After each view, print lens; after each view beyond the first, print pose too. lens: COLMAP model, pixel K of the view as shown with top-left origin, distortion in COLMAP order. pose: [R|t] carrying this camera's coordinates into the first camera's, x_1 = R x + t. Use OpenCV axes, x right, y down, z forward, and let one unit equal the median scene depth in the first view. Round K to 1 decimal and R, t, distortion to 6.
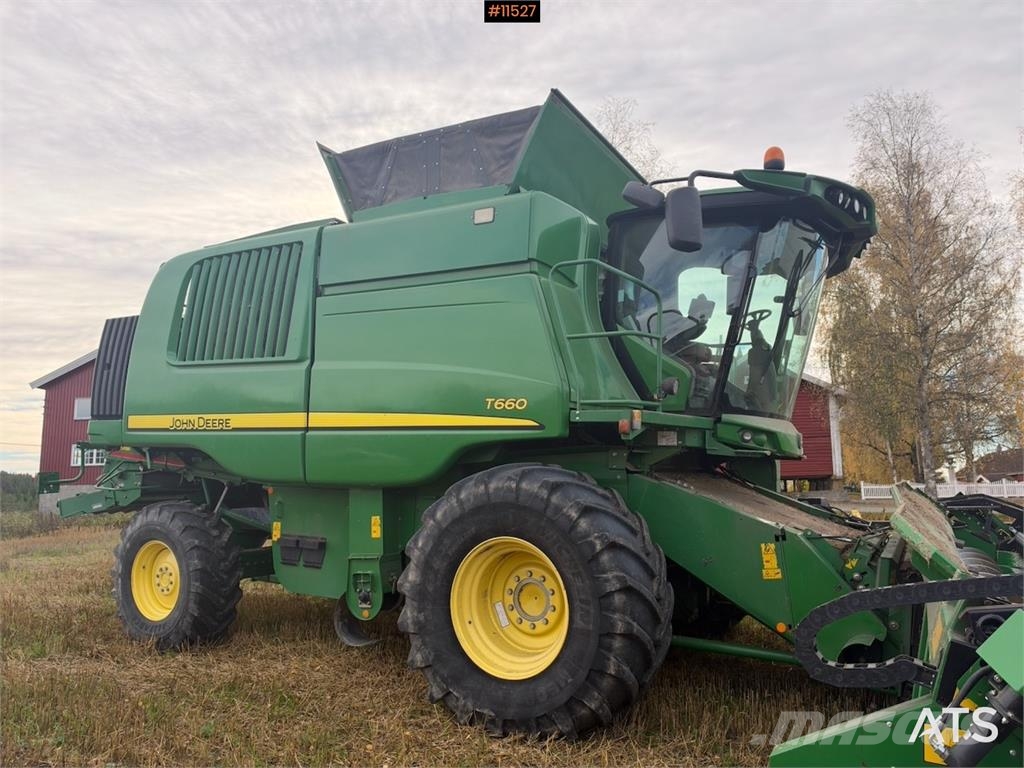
lens RADIAL K [[738.6, 0, 515.5], [0, 738.6, 392.0], [0, 0, 1]] dist [0.030684, -0.041459]
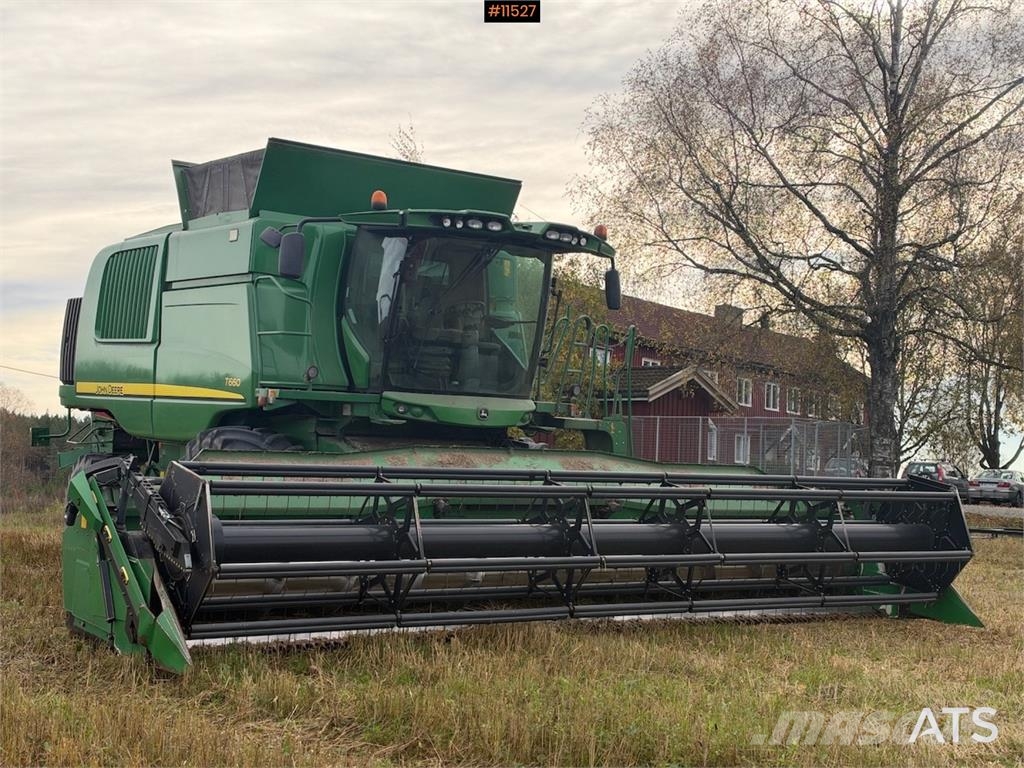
lens RADIAL K [[1450.8, 0, 547.6], [0, 1450.8, 384.6], [0, 0, 1]] dist [0.031986, 0.064408]
pose [[0.914349, 0.011929, -0.404751, 1.305821], [0.011532, 0.998393, 0.055475, -0.098842], [0.404762, -0.055391, 0.912743, -0.976841]]
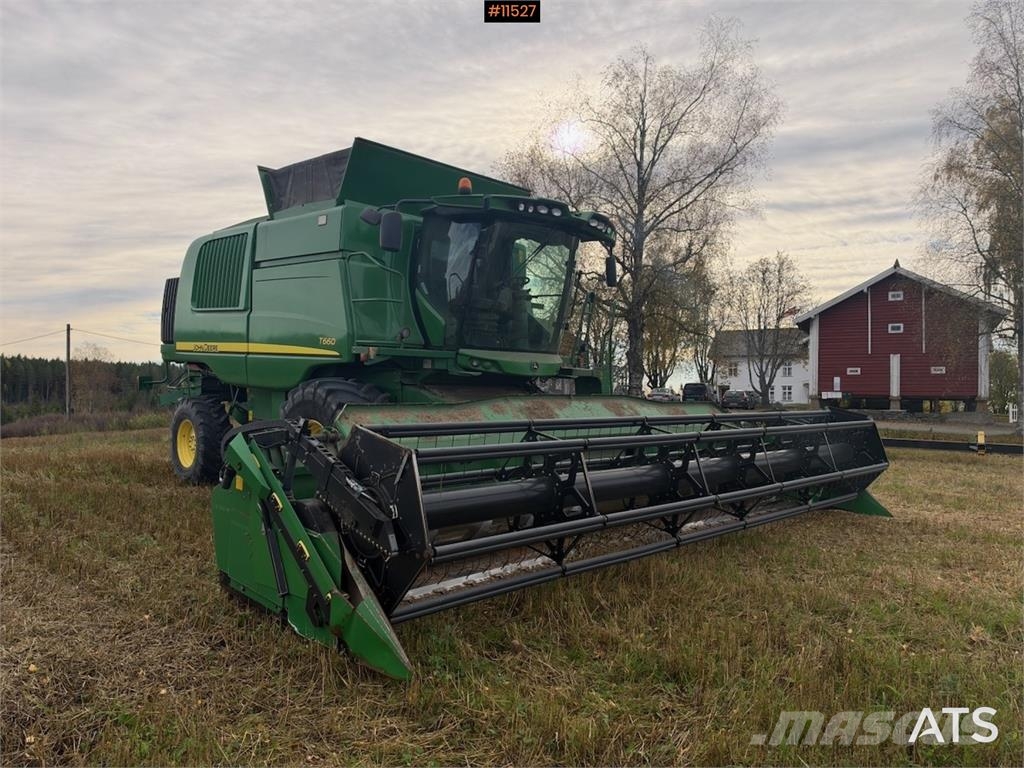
lens RADIAL K [[736.0, 0, 512.0], [0, 736.0, 384.0], [0, 0, 1]] dist [0.024038, -0.045238]
pose [[0.966834, 0.024269, -0.254249, 0.660618], [0.003633, 0.994068, 0.108702, -0.054079], [0.255379, -0.106021, 0.961011, -0.390882]]
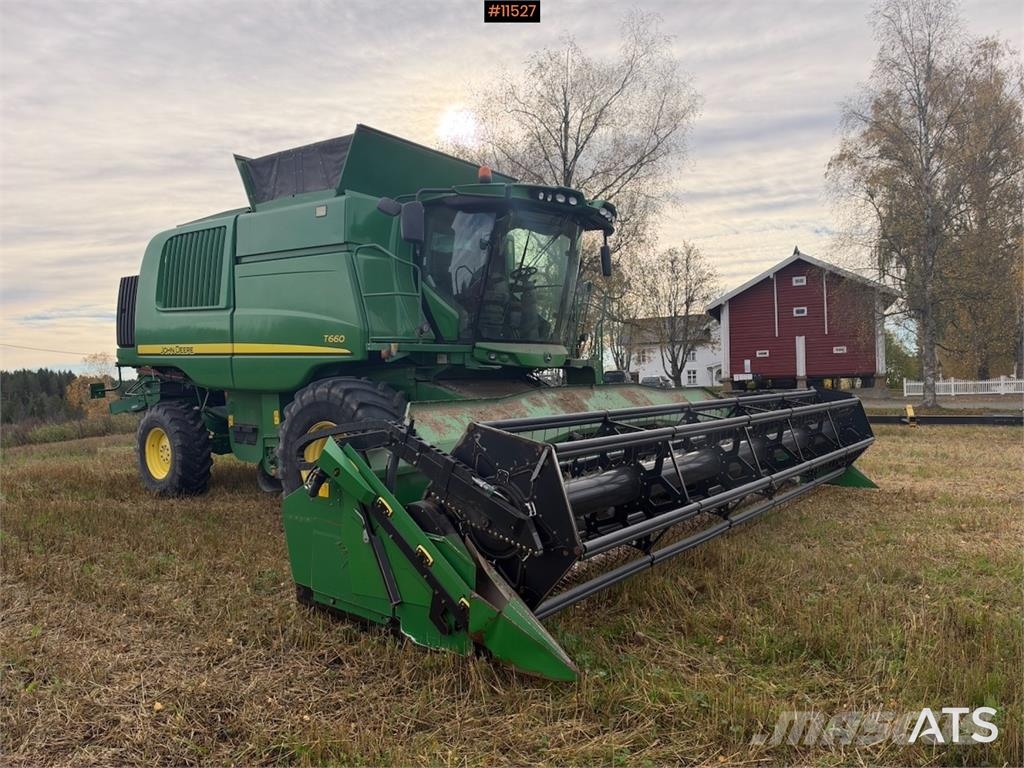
lens RADIAL K [[738.6, 0, 515.5], [0, 738.6, 392.0], [0, 0, 1]] dist [0.030684, -0.041459]
pose [[0.992042, -0.009973, -0.125510, 0.464433], [0.026556, 0.991006, 0.131155, -0.055438], [0.123073, -0.133444, 0.983385, -0.417413]]
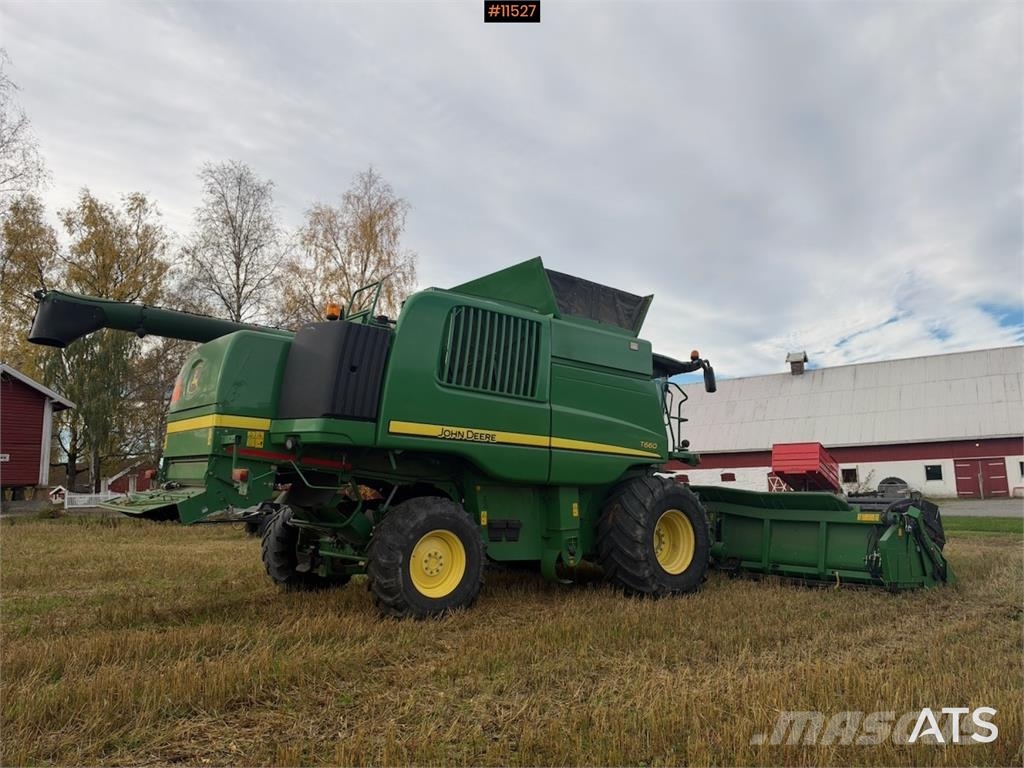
lens RADIAL K [[736.0, 0, 512.0], [0, 736.0, 384.0], [0, 0, 1]] dist [0.024038, -0.045238]
pose [[0.359996, 0.135308, 0.923090, -1.695850], [-0.110477, 0.988648, -0.101833, 0.081068], [-0.926390, -0.065320, 0.370857, 0.500533]]
